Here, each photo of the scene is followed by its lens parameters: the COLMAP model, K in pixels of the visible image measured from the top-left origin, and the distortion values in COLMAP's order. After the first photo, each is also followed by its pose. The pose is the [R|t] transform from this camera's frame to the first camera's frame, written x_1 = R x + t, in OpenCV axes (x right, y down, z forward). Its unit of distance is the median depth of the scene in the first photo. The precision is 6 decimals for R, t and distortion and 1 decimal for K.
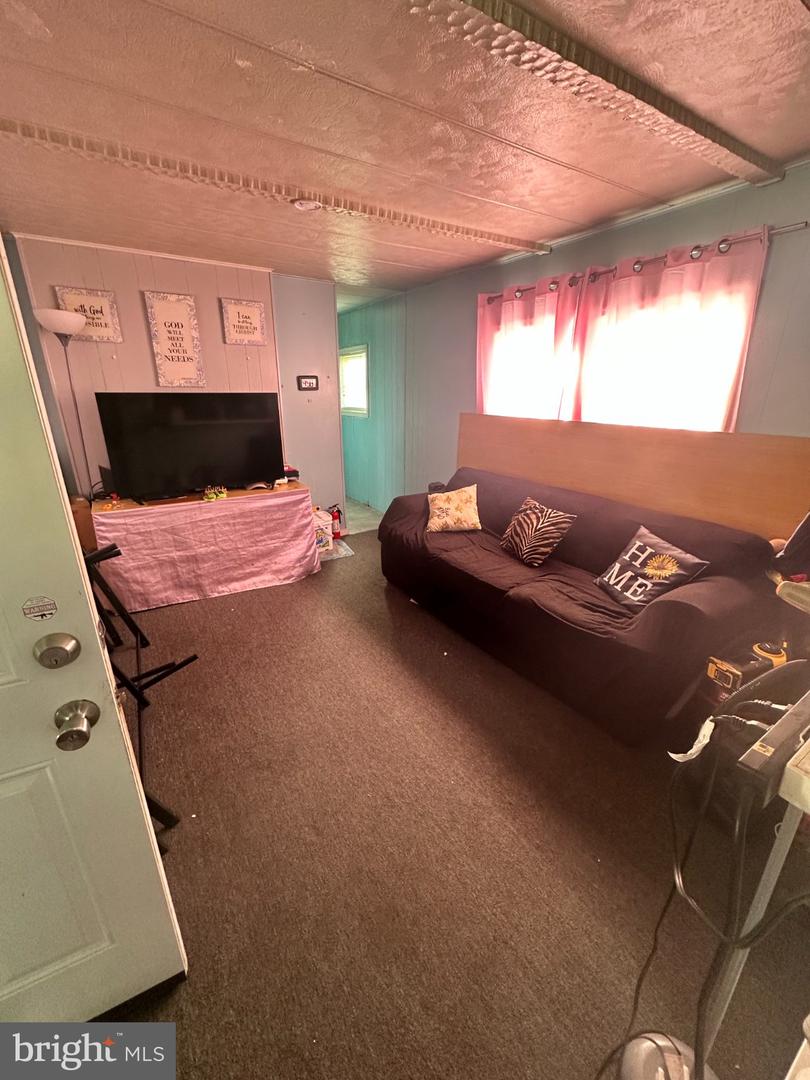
lens RADIAL K [[432.2, 0, 405.3], [0, 432.2, 536.0], [0, 0, 1]] dist [0.001128, 0.000212]
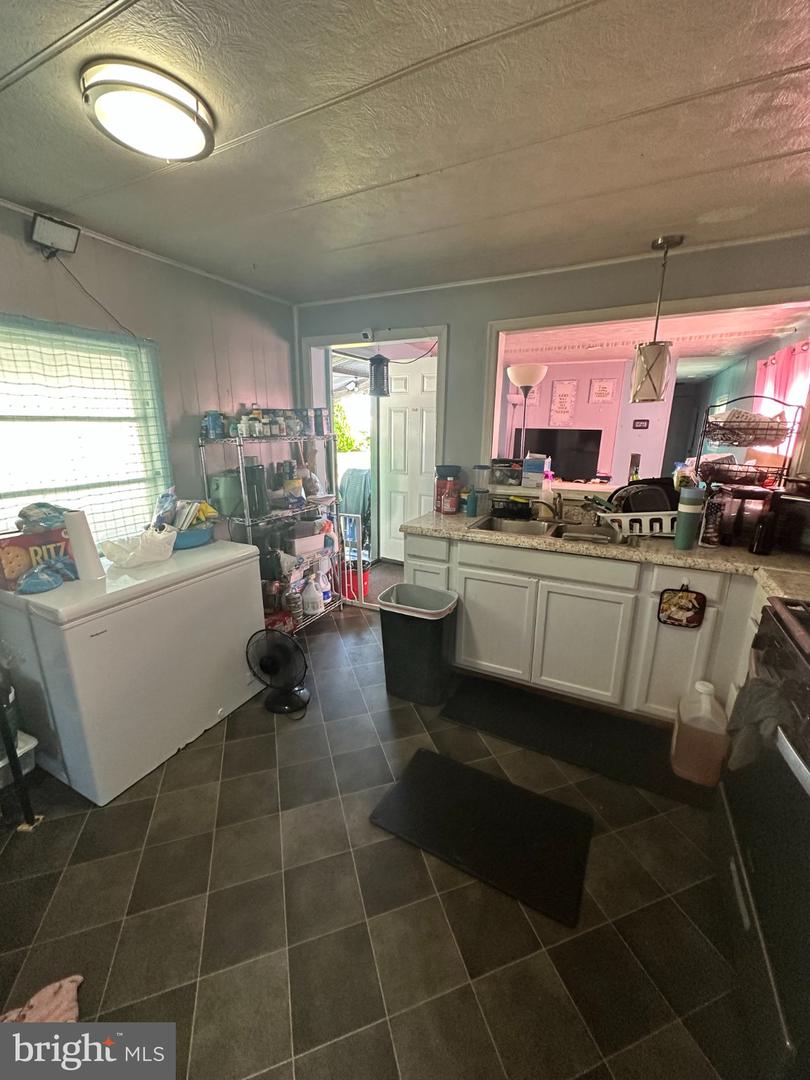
lens RADIAL K [[431.5, 0, 403.3], [0, 431.5, 538.3], [0, 0, 1]] dist [-0.004035, 0.000134]
pose [[0.507480, 0.229007, -0.830674, 0.856854], [-0.284424, 0.954522, 0.089389, 0.163499], [0.813368, 0.190901, 0.549536, -0.540097]]
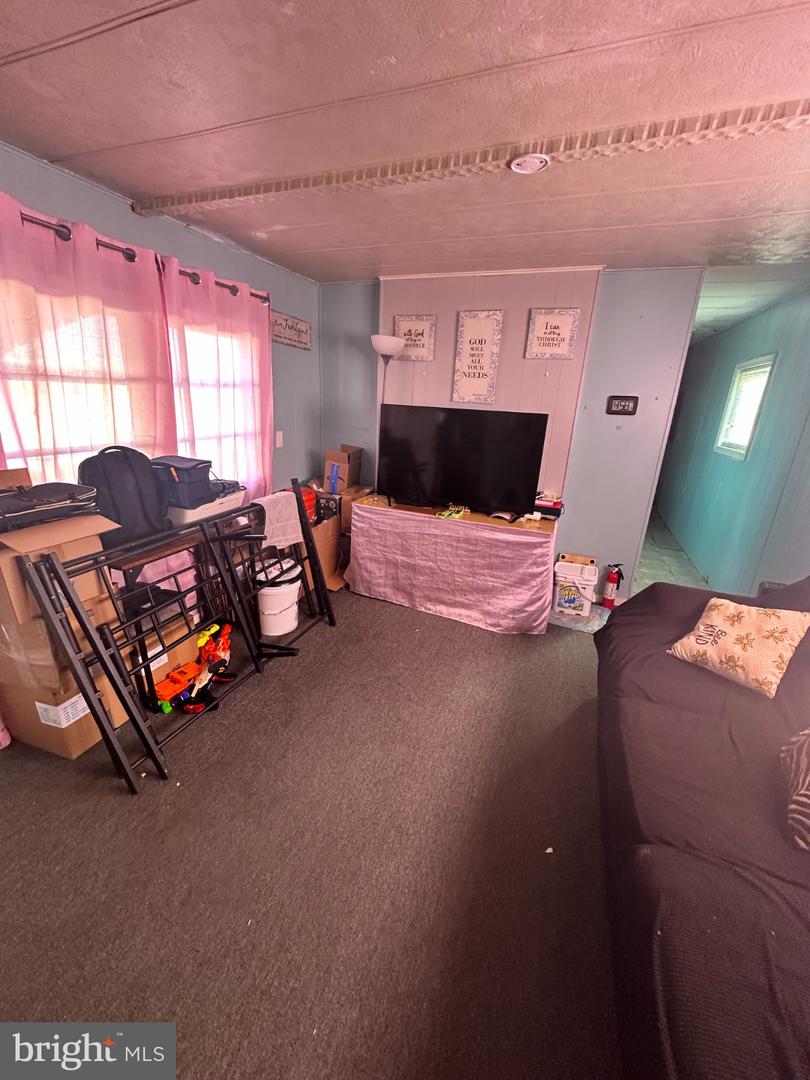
lens RADIAL K [[431.5, 0, 403.3], [0, 431.5, 538.3], [0, 0, 1]] dist [-0.004035, 0.000134]
pose [[0.588725, 0.276725, -0.759491, 0.239075], [-0.304999, 0.946172, 0.108322, -0.110416], [0.748585, 0.167872, 0.641436, 0.300573]]
